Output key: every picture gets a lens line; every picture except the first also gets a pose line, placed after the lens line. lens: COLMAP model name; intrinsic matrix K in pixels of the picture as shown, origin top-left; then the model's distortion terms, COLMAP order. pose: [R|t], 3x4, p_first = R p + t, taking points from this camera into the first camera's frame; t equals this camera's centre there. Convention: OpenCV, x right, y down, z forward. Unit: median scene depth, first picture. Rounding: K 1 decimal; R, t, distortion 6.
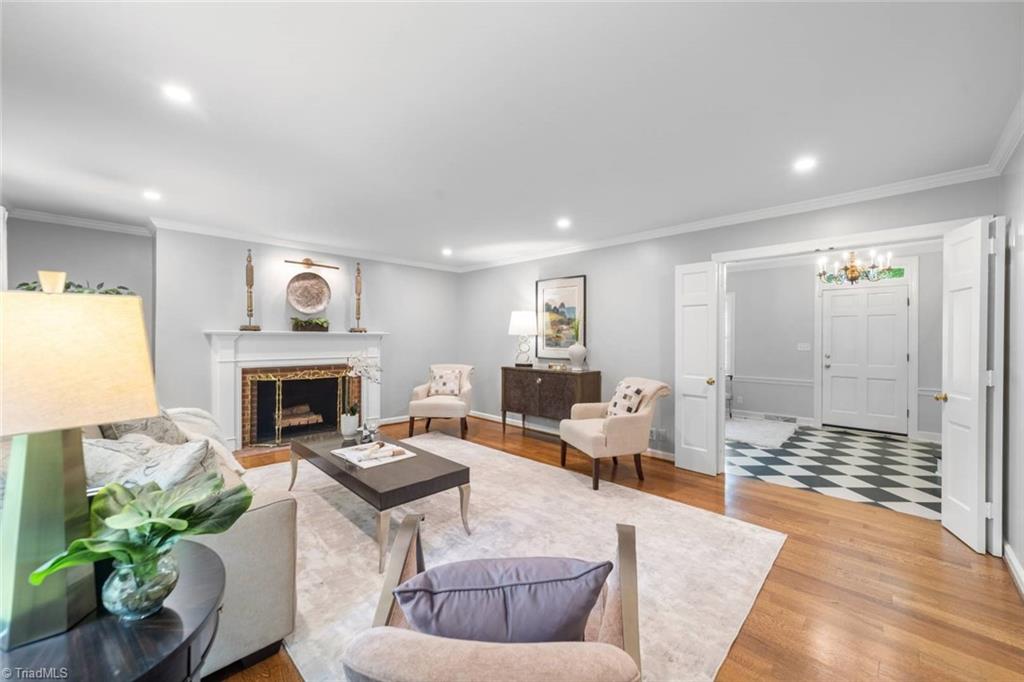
lens RADIAL K [[391.6, 0, 519.3], [0, 391.6, 337.5], [0, 0, 1]] dist [0.000818, -0.000005]
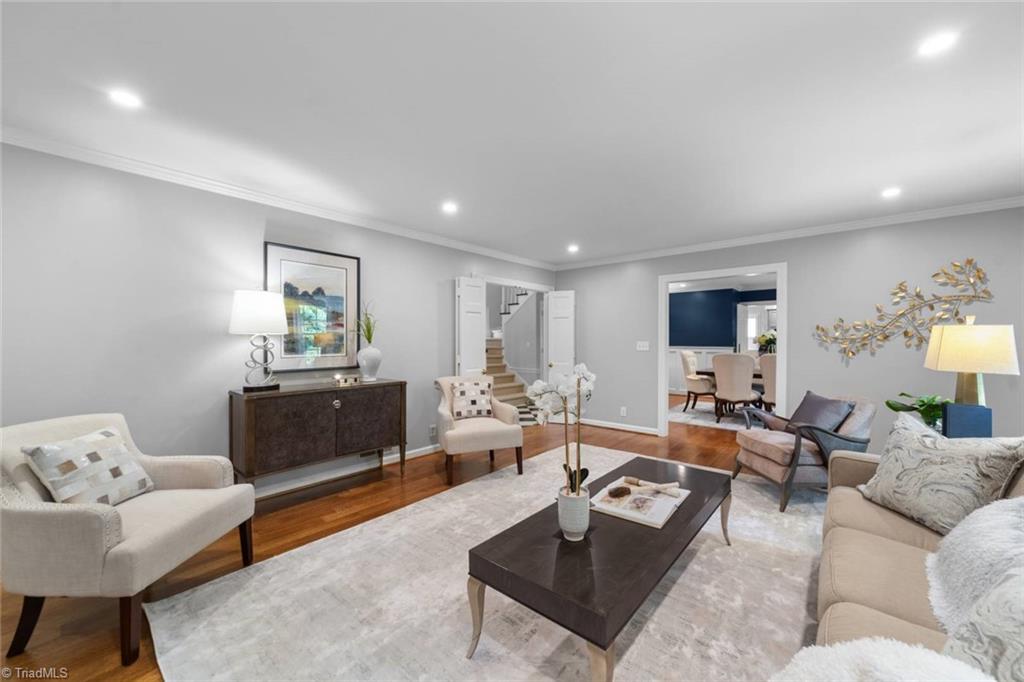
lens RADIAL K [[391.6, 0, 519.3], [0, 391.6, 337.5], [0, 0, 1]] dist [0.000818, -0.000005]
pose [[-0.089389, 0.005167, 0.995983, -0.628417], [0.007517, 0.999962, -0.004513, 0.004359], [-0.995968, 0.007084, -0.089424, 0.749530]]
